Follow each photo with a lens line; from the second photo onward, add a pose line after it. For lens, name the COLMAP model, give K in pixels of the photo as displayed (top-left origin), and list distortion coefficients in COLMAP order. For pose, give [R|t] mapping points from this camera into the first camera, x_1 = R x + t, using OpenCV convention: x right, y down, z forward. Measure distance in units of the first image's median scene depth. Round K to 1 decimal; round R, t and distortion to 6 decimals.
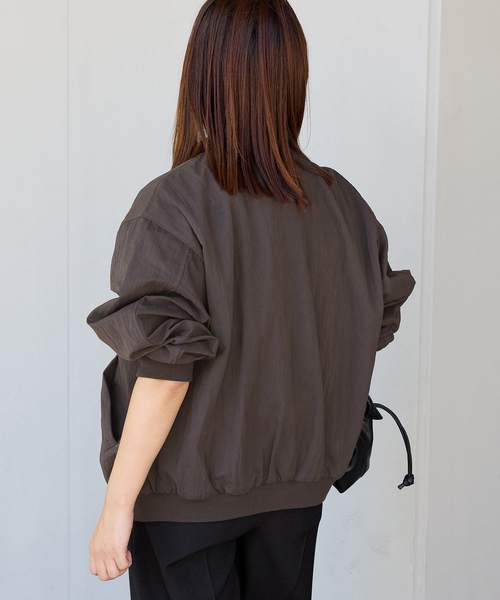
lens RADIAL K [[1087.2, 0, 249.5], [0, 1087.2, 300.4], [0, 0, 1]] dist [-0.005410, 0.000000]
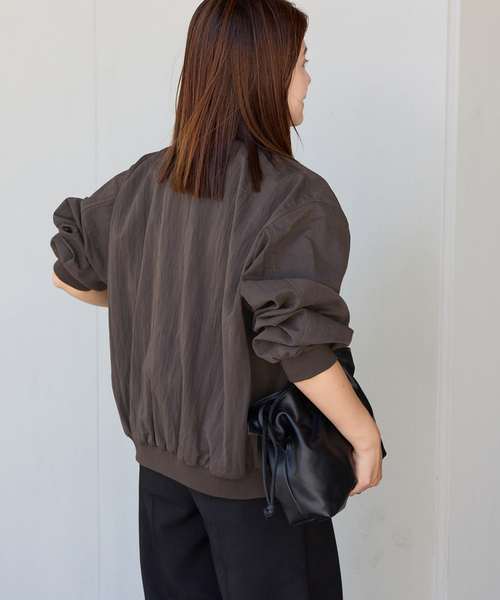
lens RADIAL K [[1265.9, 0, 250.4], [0, 1265.9, 299.7], [0, 0, 1]] dist [-0.014664, 0.000000]
pose [[0.999957, -0.005914, 0.007125, -0.030901], [0.005918, 0.999982, -0.000504, 0.000412], [-0.007122, 0.000546, 0.999974, -0.188774]]
